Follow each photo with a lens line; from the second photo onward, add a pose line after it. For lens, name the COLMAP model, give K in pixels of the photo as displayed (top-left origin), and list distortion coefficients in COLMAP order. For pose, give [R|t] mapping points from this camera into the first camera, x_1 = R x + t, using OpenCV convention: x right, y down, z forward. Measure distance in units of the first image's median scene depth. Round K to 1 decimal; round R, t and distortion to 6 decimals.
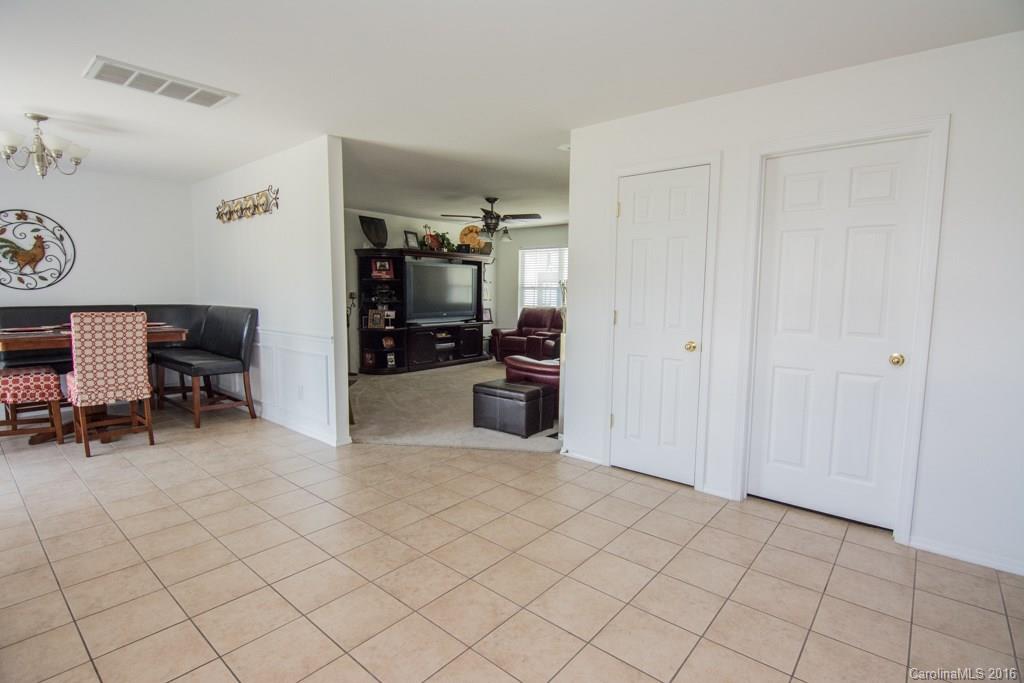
lens RADIAL K [[495.0, 0, 511.3], [0, 495.0, 342.6], [0, 0, 1]] dist [-0.004069, -0.011748]
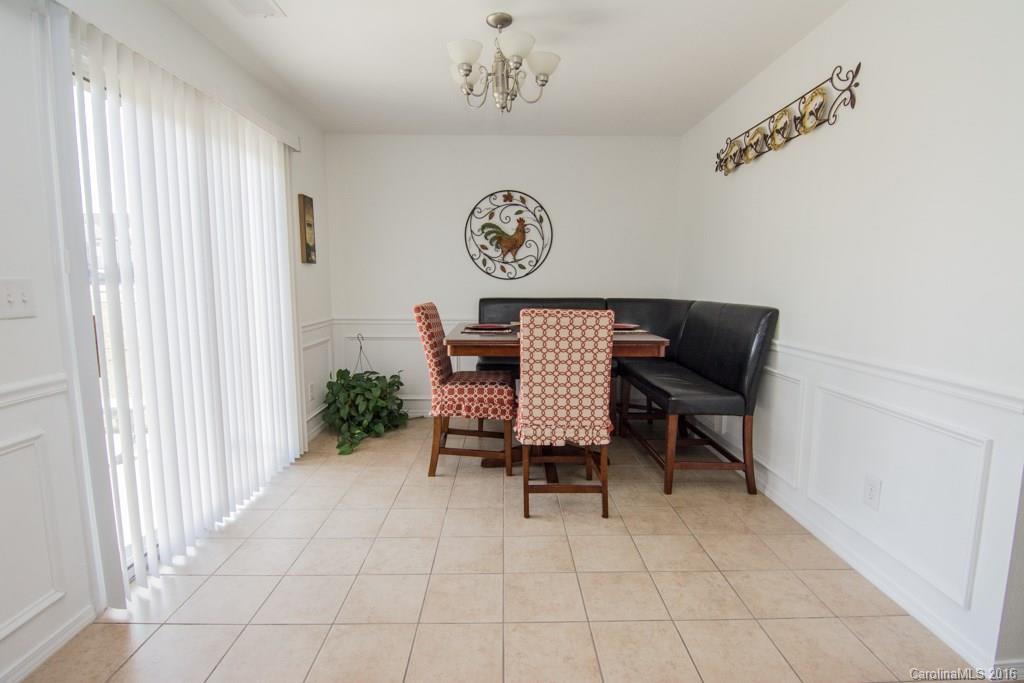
lens RADIAL K [[495.0, 0, 511.3], [0, 495.0, 342.6], [0, 0, 1]] dist [-0.004069, -0.011748]
pose [[0.657472, 0.080691, -0.749146, -0.322361], [-0.073927, 0.996360, 0.042438, -0.034707], [0.749844, 0.027480, 0.661044, 0.443490]]
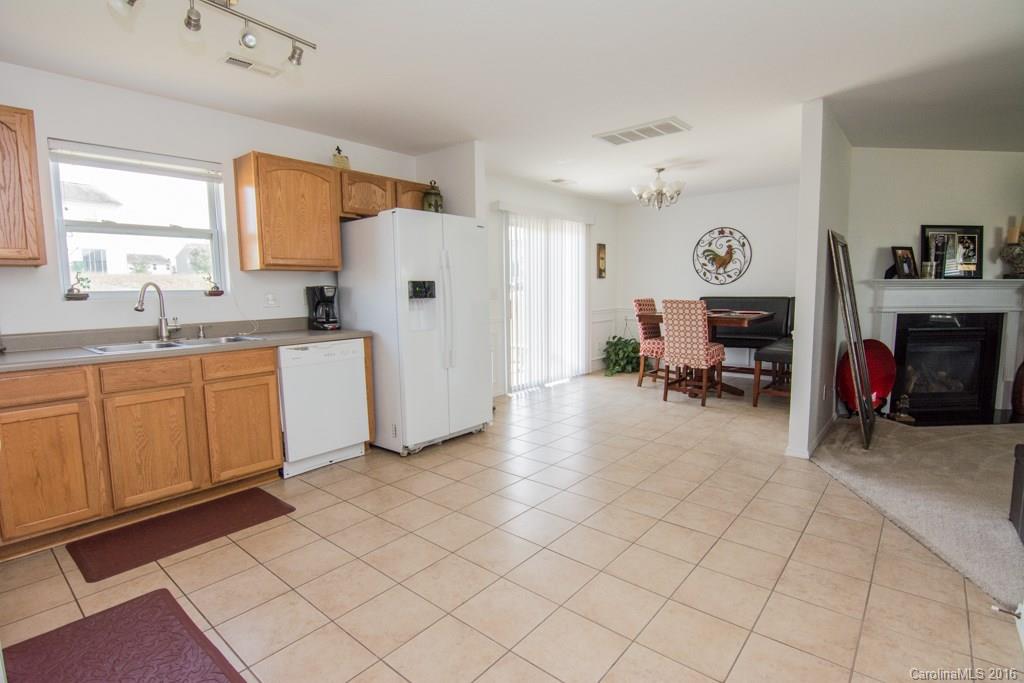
lens RADIAL K [[495.0, 0, 511.3], [0, 495.0, 342.6], [0, 0, 1]] dist [-0.004069, -0.011748]
pose [[-0.002617, 0.096437, -0.995336, 0.481522], [-0.091748, 0.991118, 0.096269, -0.028445], [0.995779, 0.091572, 0.006254, 0.455231]]
